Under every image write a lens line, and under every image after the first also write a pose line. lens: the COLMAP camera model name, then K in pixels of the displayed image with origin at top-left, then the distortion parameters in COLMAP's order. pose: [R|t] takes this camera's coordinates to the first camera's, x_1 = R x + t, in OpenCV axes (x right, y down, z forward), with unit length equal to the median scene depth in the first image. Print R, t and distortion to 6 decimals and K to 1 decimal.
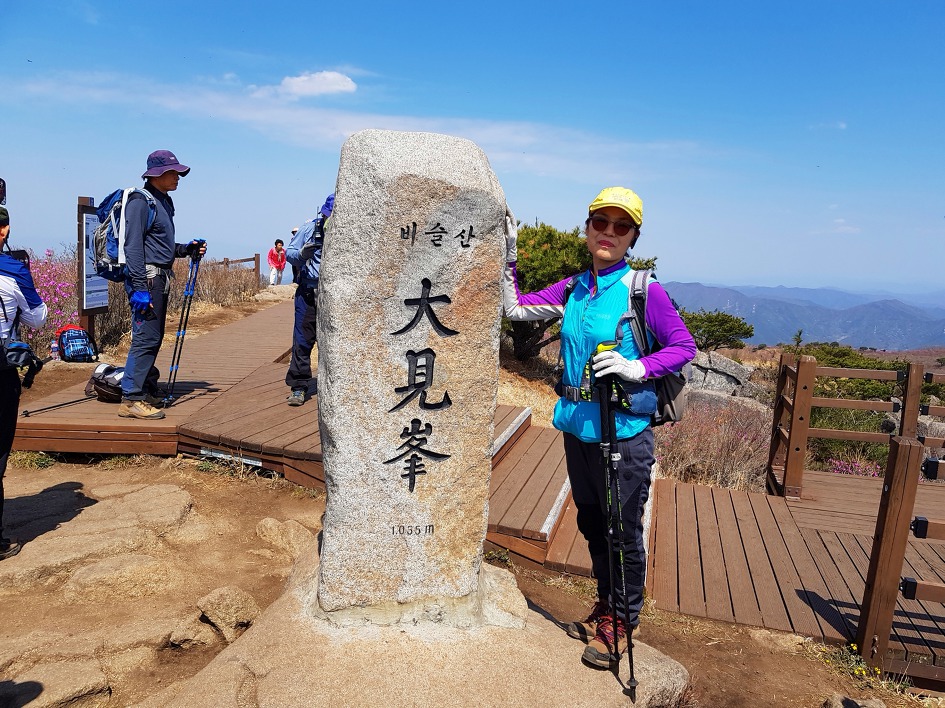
lens RADIAL K [[761.1, 0, 472.5], [0, 761.1, 354.0], [0, 0, 1]] dist [-0.008467, -0.006500]
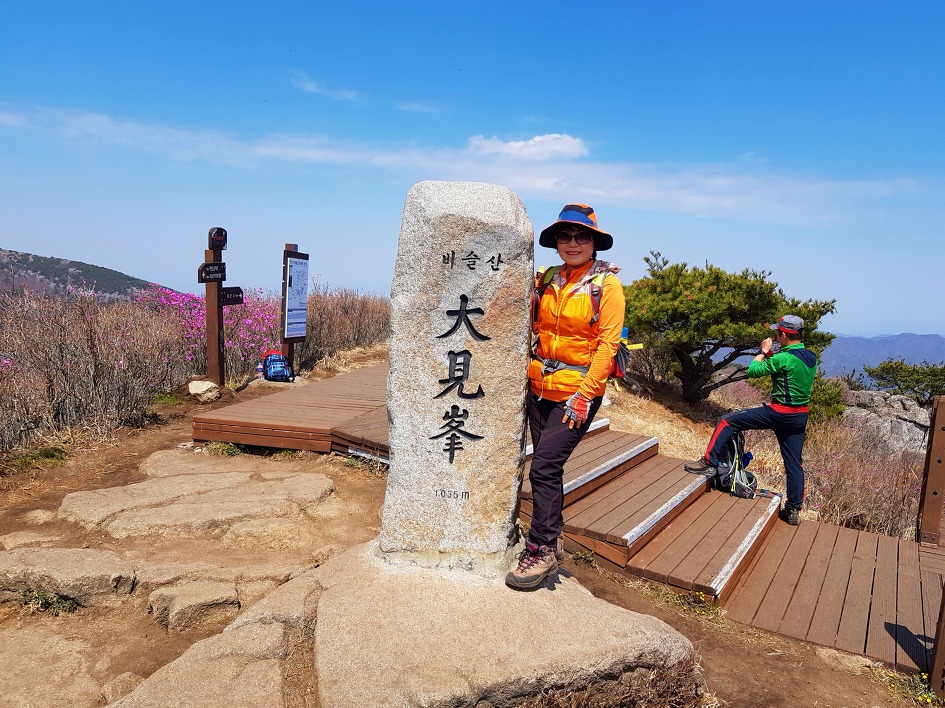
lens RADIAL K [[761.7, 0, 472.7], [0, 761.7, 376.2], [0, 0, 1]] dist [0.005207, -0.001033]
pose [[0.963233, 0.032301, -0.266718, 0.216761], [-0.041242, 0.998757, -0.027987, 0.052767], [0.265482, 0.037957, 0.963368, -0.163928]]
